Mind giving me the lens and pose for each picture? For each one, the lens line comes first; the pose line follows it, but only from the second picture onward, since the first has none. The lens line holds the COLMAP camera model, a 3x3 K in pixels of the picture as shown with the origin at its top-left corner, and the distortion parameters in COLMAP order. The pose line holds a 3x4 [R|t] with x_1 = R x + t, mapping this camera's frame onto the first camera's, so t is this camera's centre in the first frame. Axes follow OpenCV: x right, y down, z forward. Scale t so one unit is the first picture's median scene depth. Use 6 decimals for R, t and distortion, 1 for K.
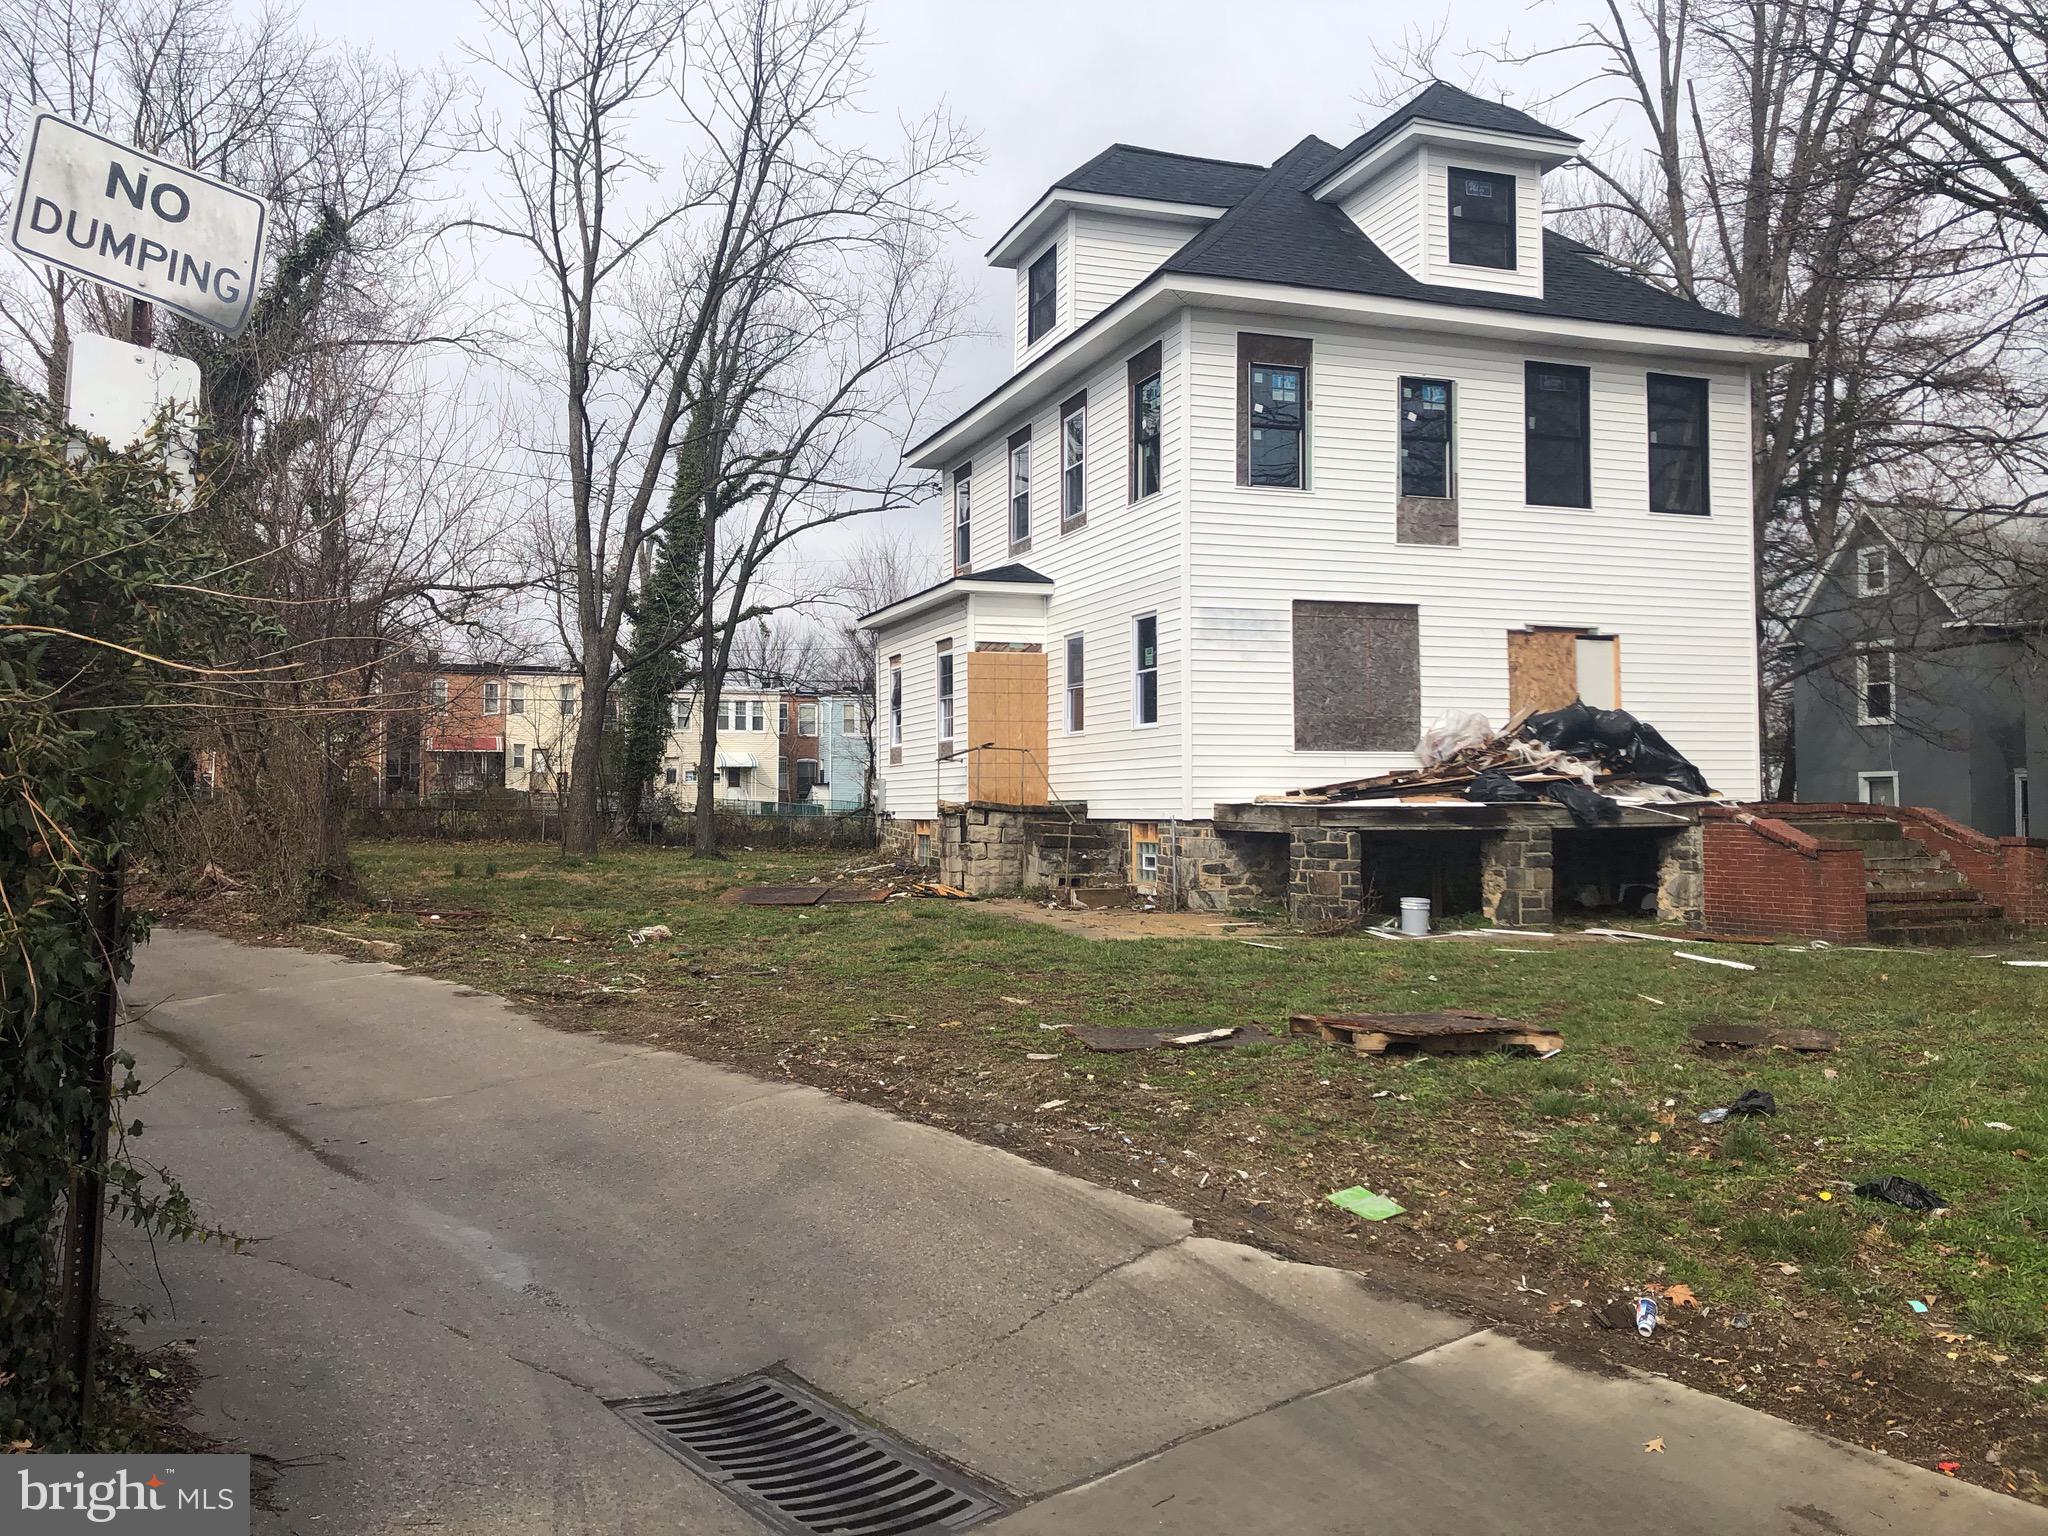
lens RADIAL K [[1698.4, 0, 1024.0], [0, 1698.4, 768.0], [0, 0, 1]] dist [0.049758, -0.004770]
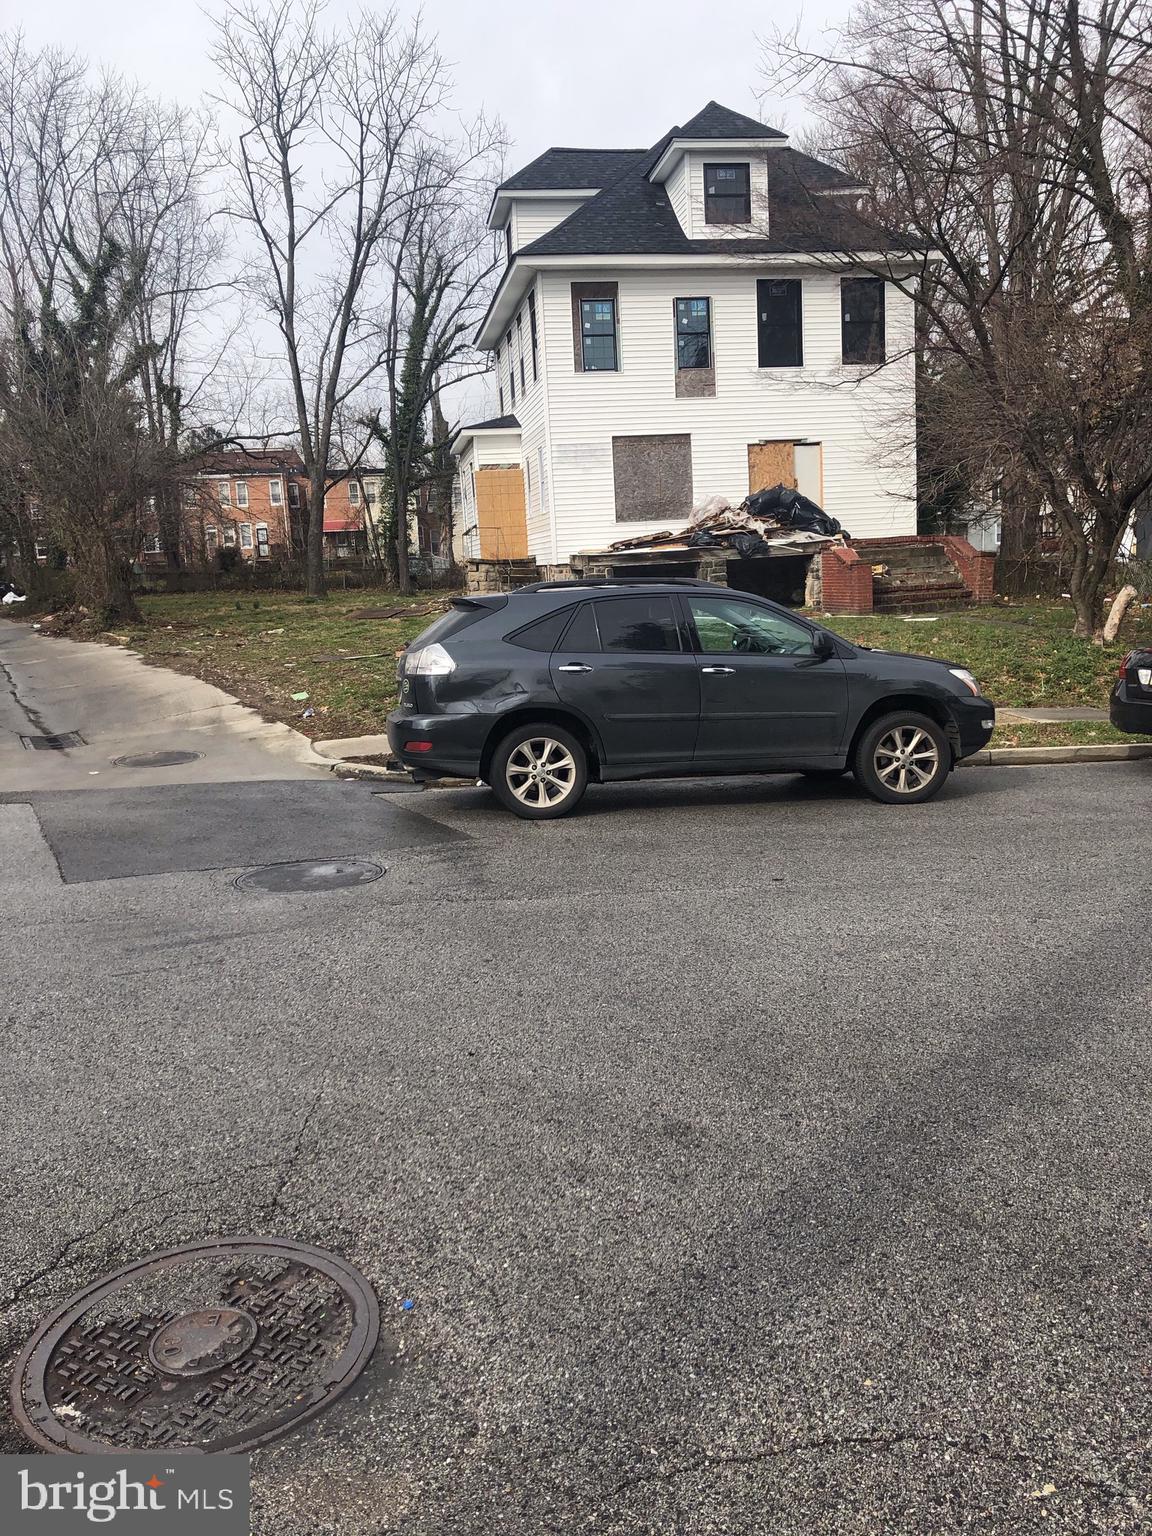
lens RADIAL K [[1251.6, 0, 576.0], [0, 1251.6, 768.0], [0, 0, 1]] dist [0.004393, -0.002015]
pose [[0.985525, -0.022508, -0.168028, 0.324528], [0.054256, 0.980893, 0.186831, -0.004989], [0.160612, -0.193243, 0.967916, -0.334972]]
